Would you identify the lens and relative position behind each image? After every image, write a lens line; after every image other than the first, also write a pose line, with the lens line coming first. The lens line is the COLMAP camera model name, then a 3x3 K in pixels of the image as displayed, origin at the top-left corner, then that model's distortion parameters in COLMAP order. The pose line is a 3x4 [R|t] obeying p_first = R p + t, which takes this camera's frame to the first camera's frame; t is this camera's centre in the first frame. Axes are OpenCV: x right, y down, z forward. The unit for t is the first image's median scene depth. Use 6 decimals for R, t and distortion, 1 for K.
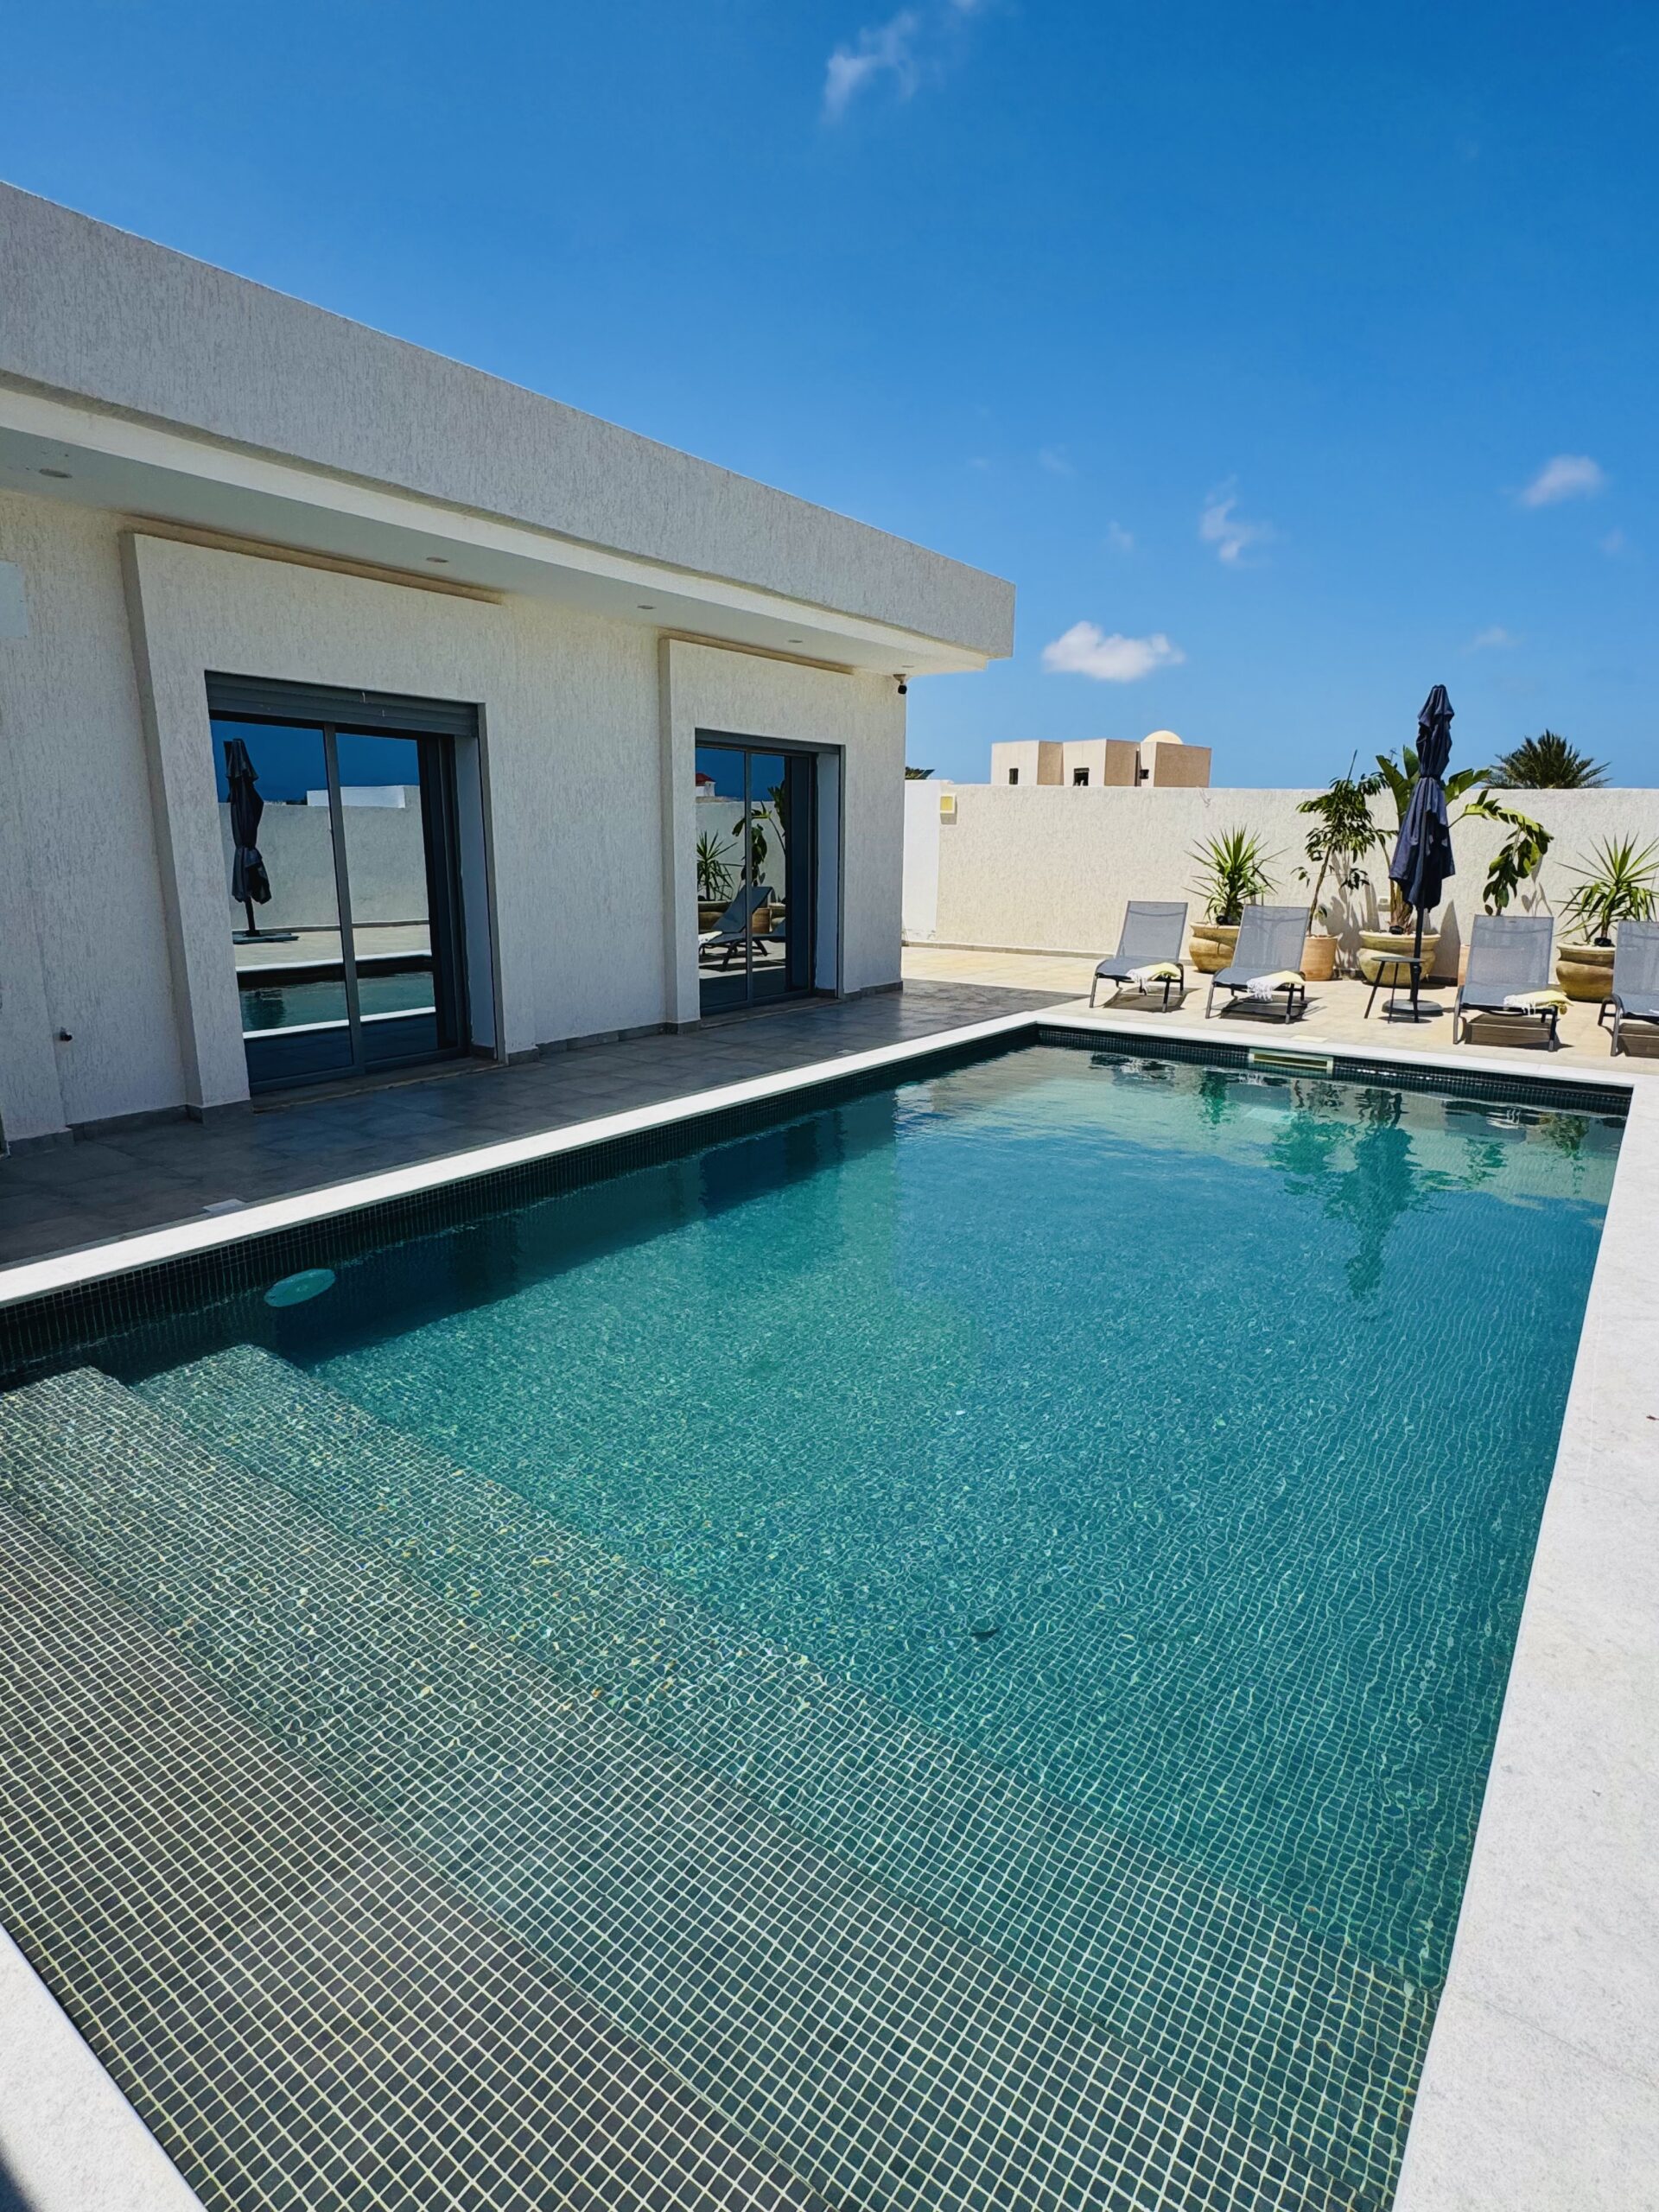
lens RADIAL K [[1143.4, 0, 831.0], [0, 1143.4, 1101.4], [0, 0, 1]] dist [0.000089, -0.002525]
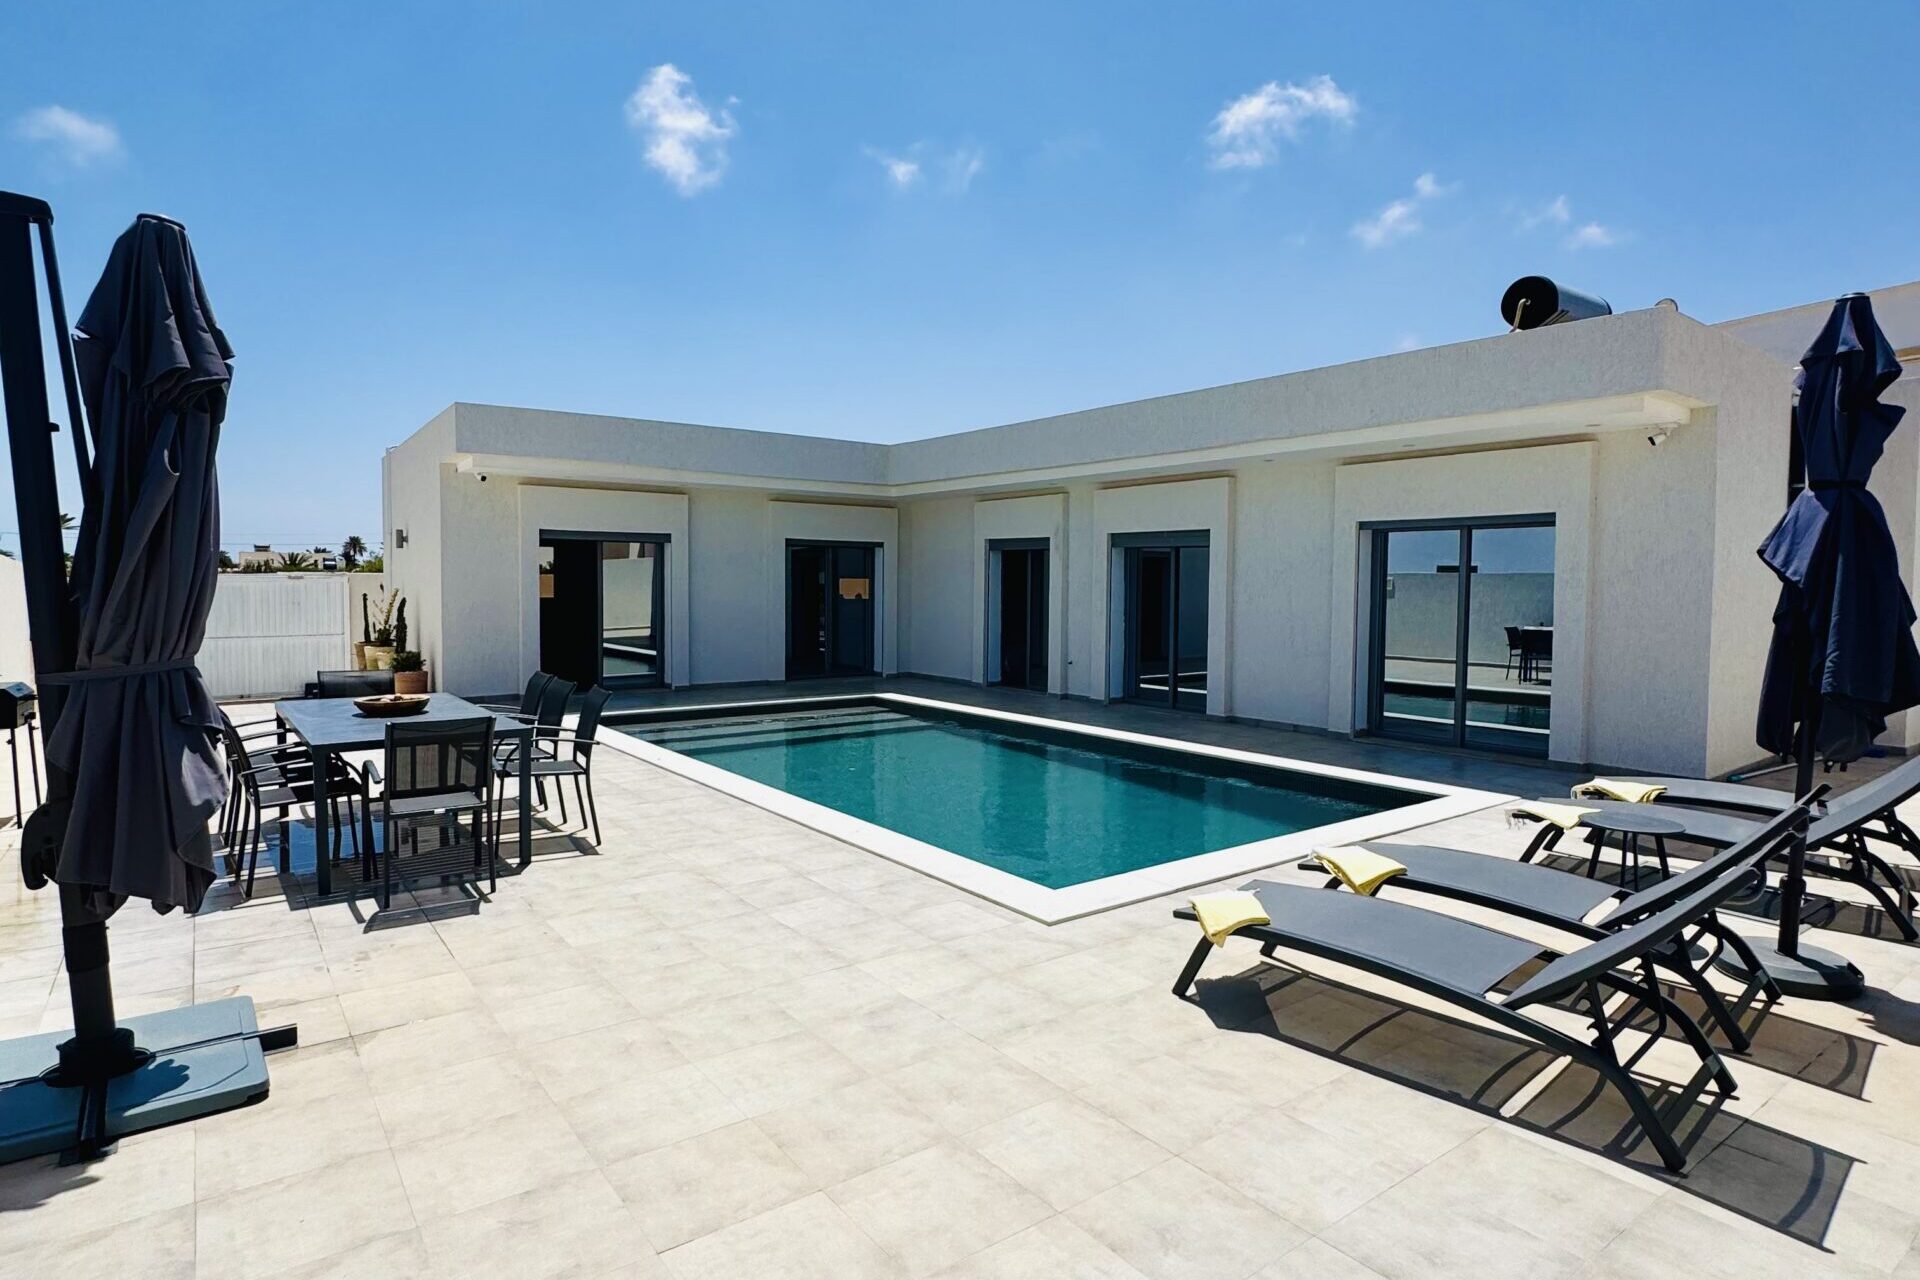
lens RADIAL K [[1021.0, 0, 956.9], [0, 1021.0, 633.7], [0, 0, 1]] dist [-0.001399, 0.000594]
pose [[-0.298486, 0.037416, -0.953680, 0.958149], [-0.225274, 0.968236, 0.108494, -0.174728], [0.927447, 0.247224, -0.280576, 0.742089]]
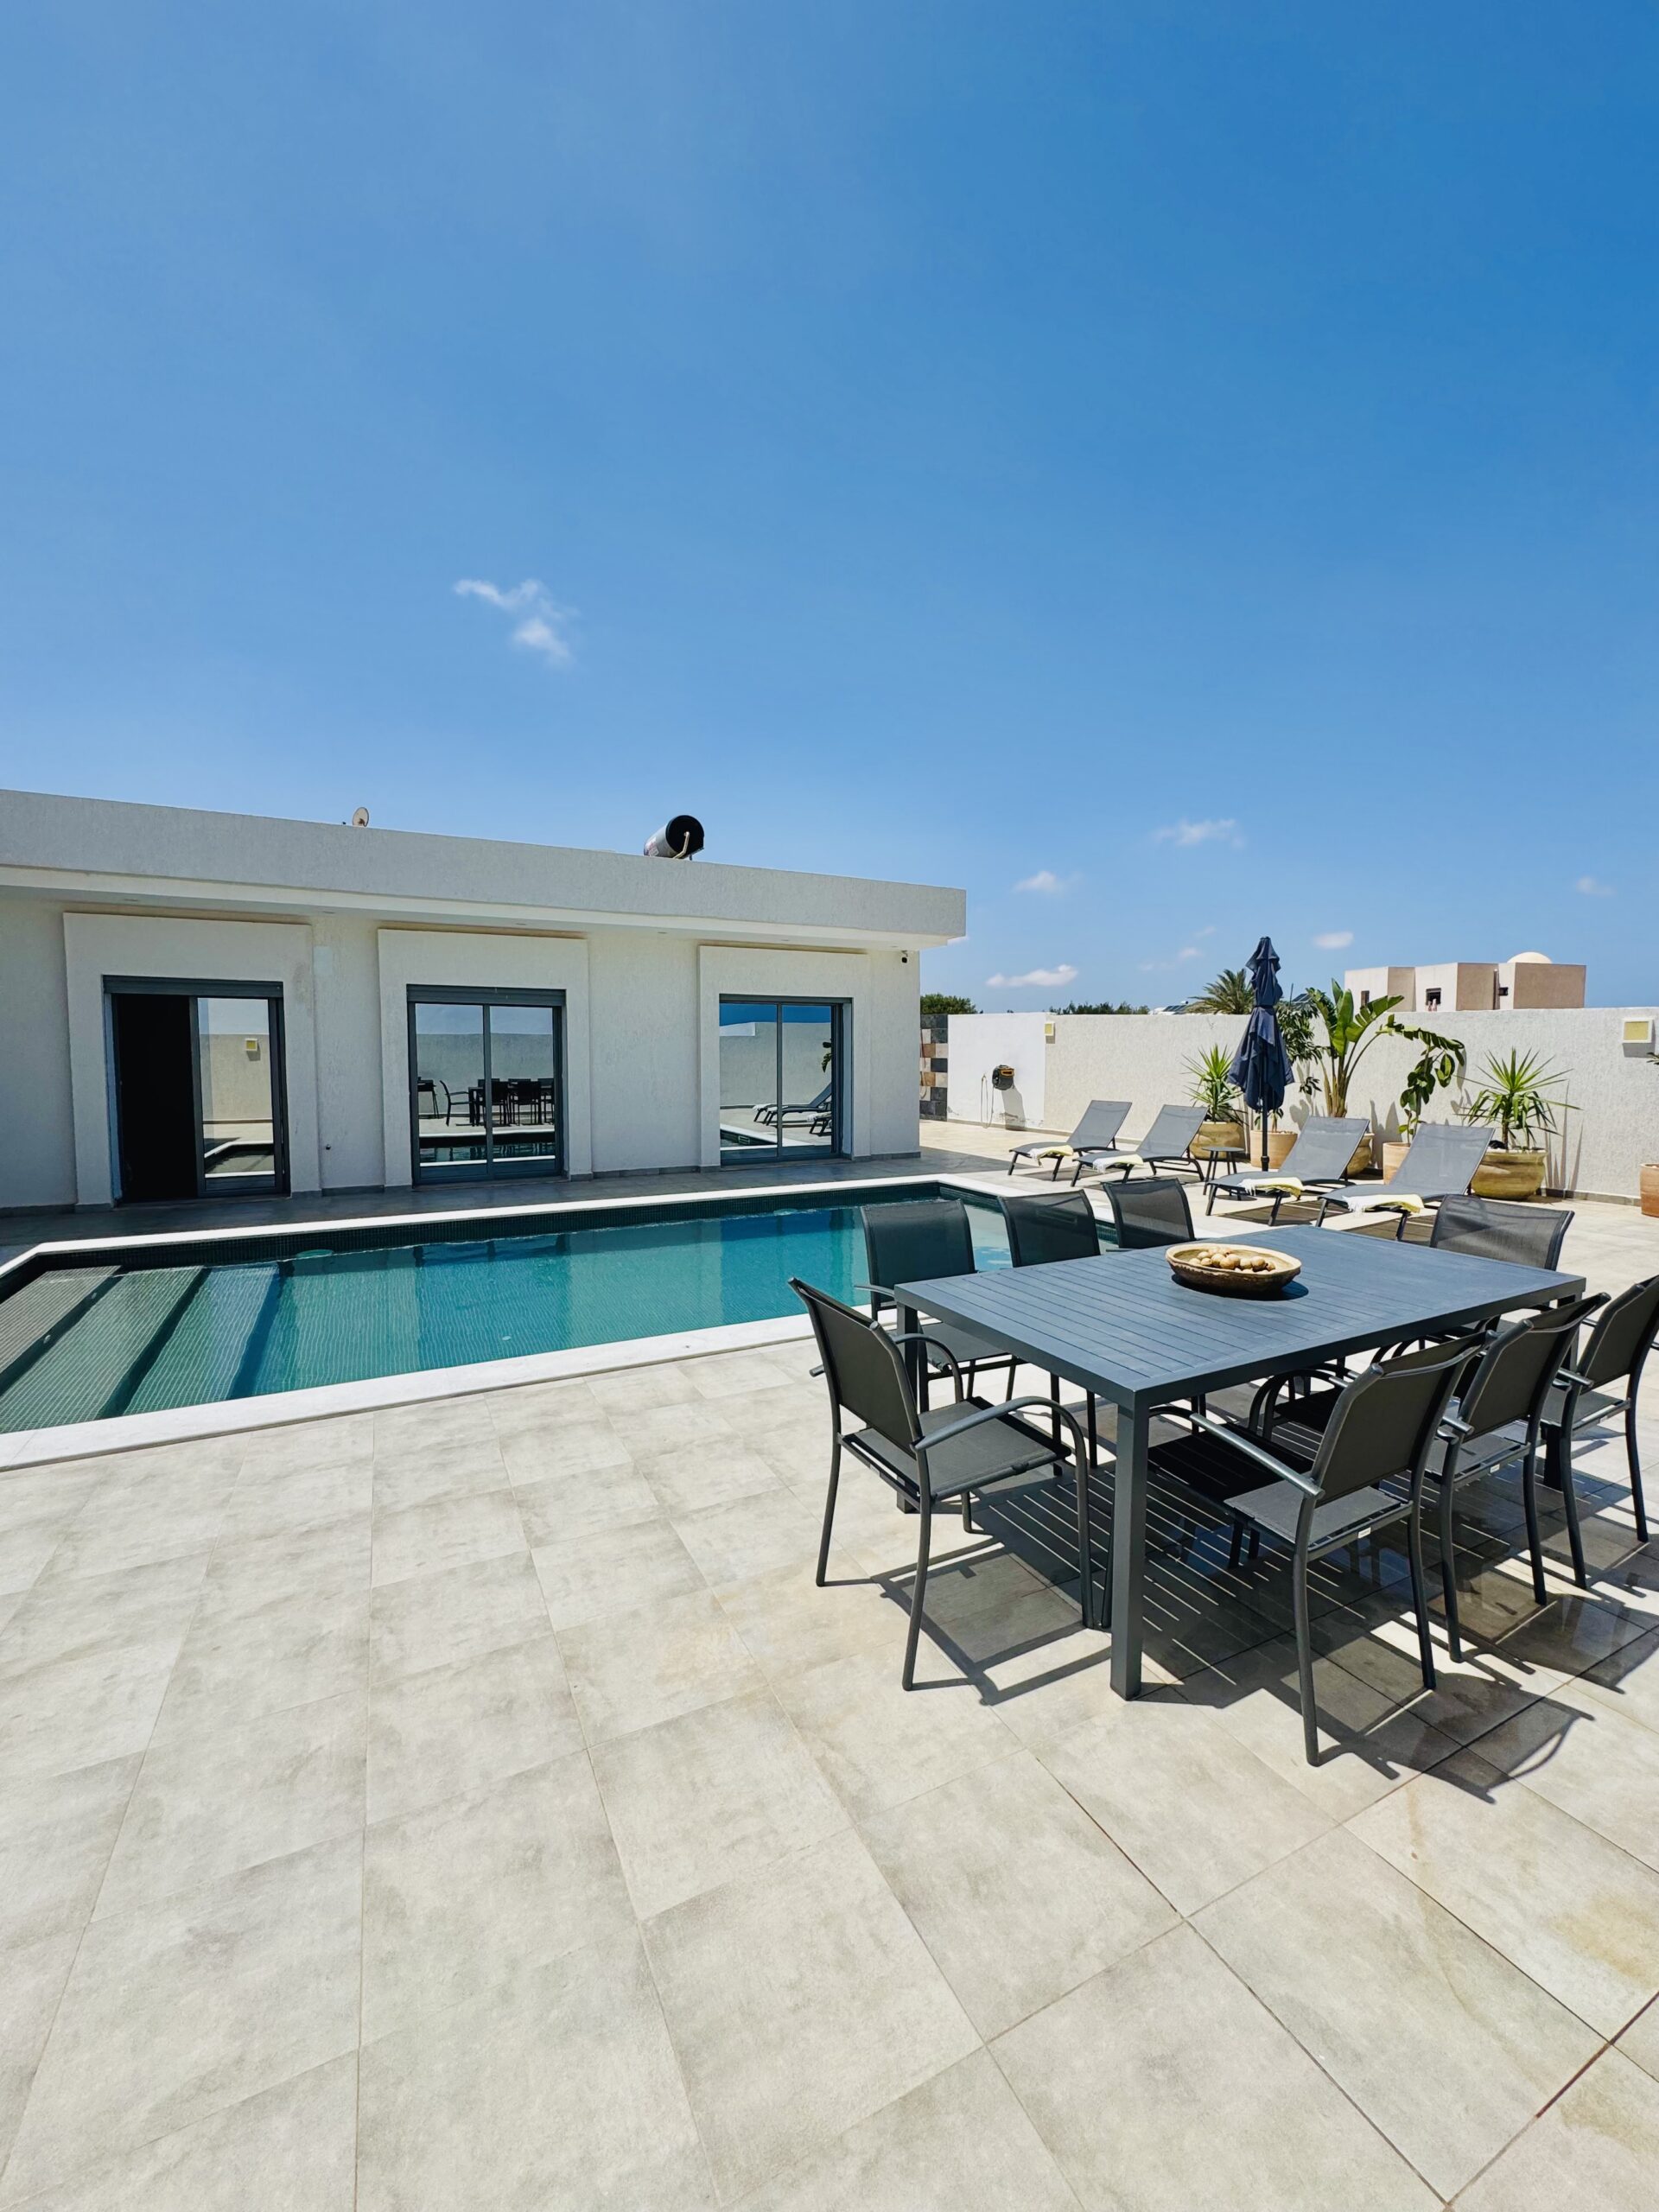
lens RADIAL K [[884.3, 0, 827.2], [0, 884.3, 1095.9], [0, 0, 1]] dist [-0.002238, 0.000777]
pose [[0.890072, 0.017072, -0.455500, 0.502839], [-0.096580, 0.983673, -0.151854, 0.006006], [0.445471, 0.179153, 0.877189, -0.043838]]
